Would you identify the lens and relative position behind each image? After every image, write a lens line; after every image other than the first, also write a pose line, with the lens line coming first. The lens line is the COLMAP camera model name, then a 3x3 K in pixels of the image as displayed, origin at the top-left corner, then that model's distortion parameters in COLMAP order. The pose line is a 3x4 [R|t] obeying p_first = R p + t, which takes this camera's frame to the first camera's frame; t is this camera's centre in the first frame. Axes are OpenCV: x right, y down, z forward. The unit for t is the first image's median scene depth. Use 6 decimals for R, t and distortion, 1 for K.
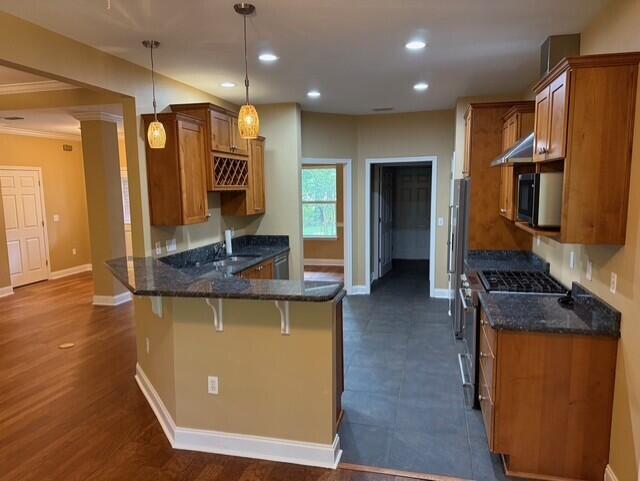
lens RADIAL K [[449.5, 0, 323.9], [0, 449.5, 240.1], [0, 0, 1]] dist [0.035305, -0.039780]
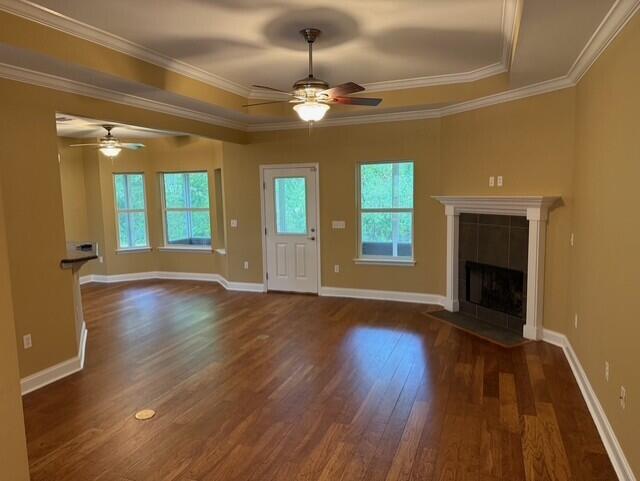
lens RADIAL K [[449.5, 0, 324.6], [0, 449.5, 239.9], [0, 0, 1]] dist [0.035305, -0.039780]
pose [[-0.991410, 0.026469, 0.128084, -0.789030], [0.055470, 0.971963, 0.228499, -0.147563], [-0.118445, 0.233641, -0.965082, 1.325436]]
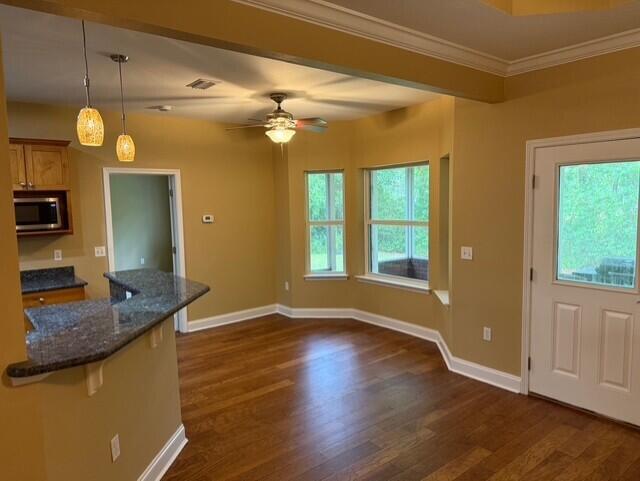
lens RADIAL K [[449.5, 0, 318.5], [0, 449.5, 242.8], [0, 0, 1]] dist [0.035305, -0.039780]
pose [[-0.785812, -0.020217, 0.618134, -0.619484], [0.113266, 0.977857, 0.175972, -0.078905], [-0.608005, 0.208295, -0.766122, 0.775247]]
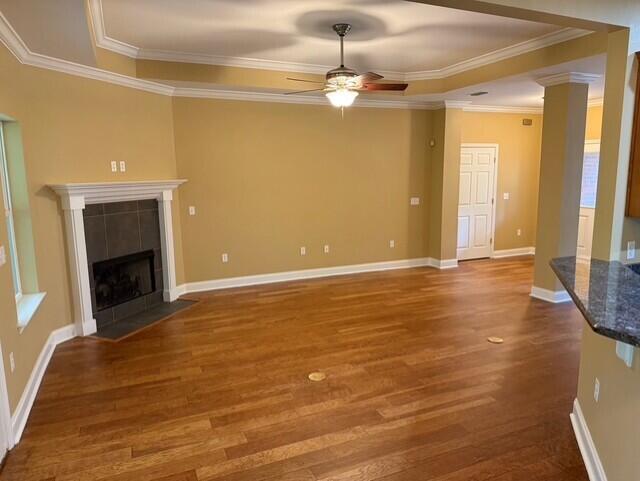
lens RADIAL K [[449.5, 0, 322.8], [0, 449.5, 235.2], [0, 0, 1]] dist [0.035305, -0.039780]
pose [[0.602082, 0.125100, -0.788573, -0.078422], [-0.096407, 0.991814, 0.083735, -0.012894], [0.792593, 0.025609, 0.609214, 0.148849]]
